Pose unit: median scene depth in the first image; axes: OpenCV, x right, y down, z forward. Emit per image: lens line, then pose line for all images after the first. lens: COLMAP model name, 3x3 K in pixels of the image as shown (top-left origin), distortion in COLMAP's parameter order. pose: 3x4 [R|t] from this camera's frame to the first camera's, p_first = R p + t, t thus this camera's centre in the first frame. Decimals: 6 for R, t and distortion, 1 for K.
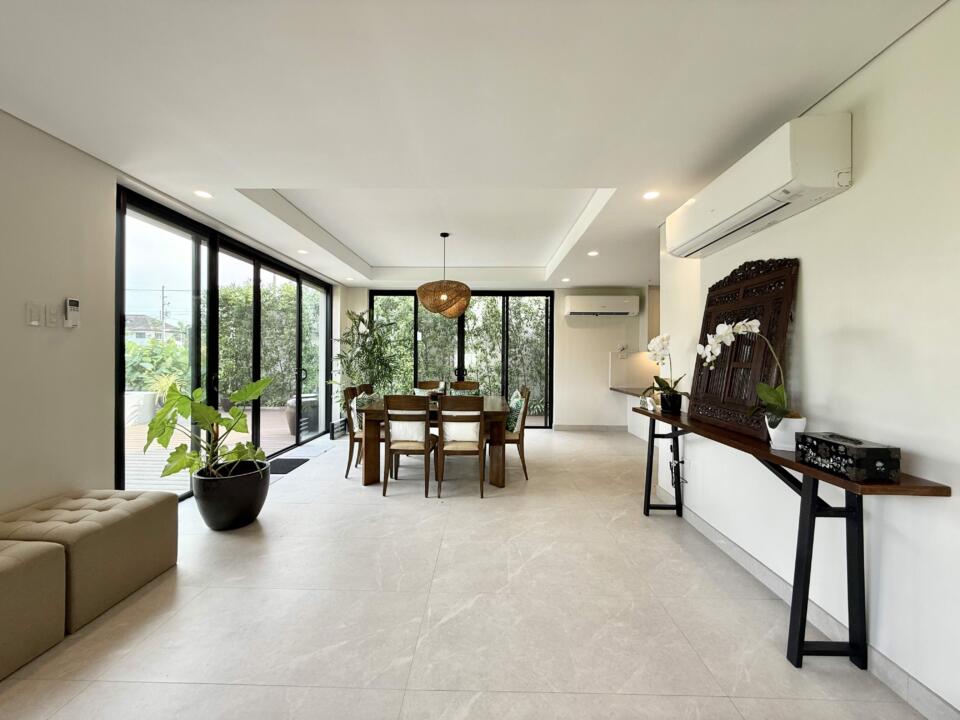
lens RADIAL K [[383.0, 0, 480.0], [0, 383.0, 360.0], [0, 0, 1]] dist [-0.000037, -0.000037]
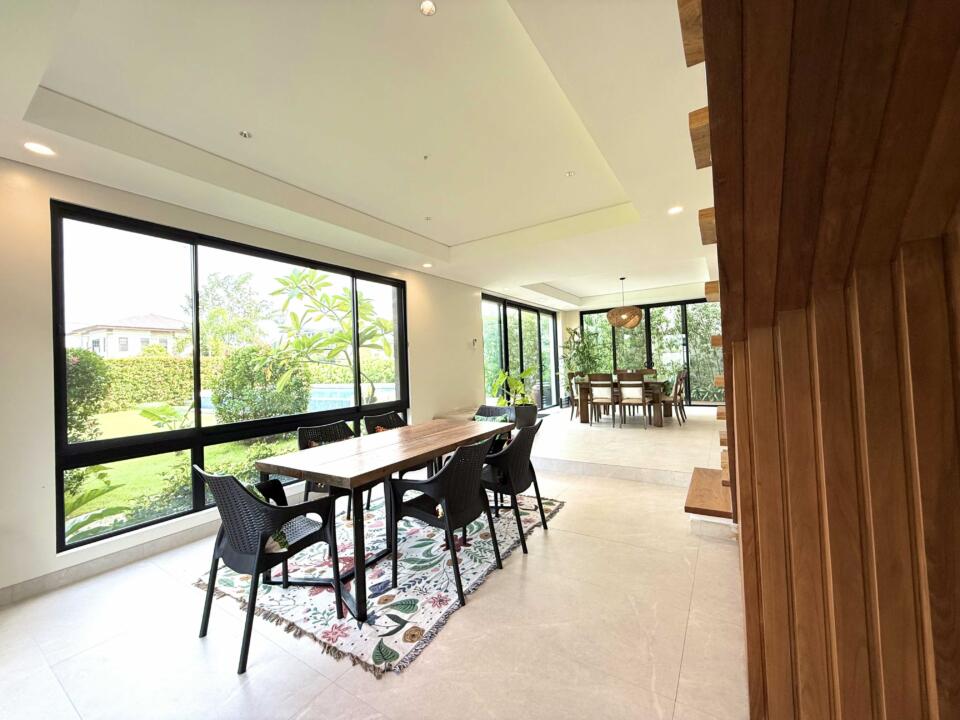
lens RADIAL K [[383.0, 0, 480.0], [0, 383.0, 360.0], [0, 0, 1]] dist [-0.000037, -0.000037]
pose [[0.850568, -0.045715, -0.523874, 0.184031], [0.040530, 0.998950, -0.021367, 0.025460], [0.524300, -0.003059, 0.851528, -0.571744]]
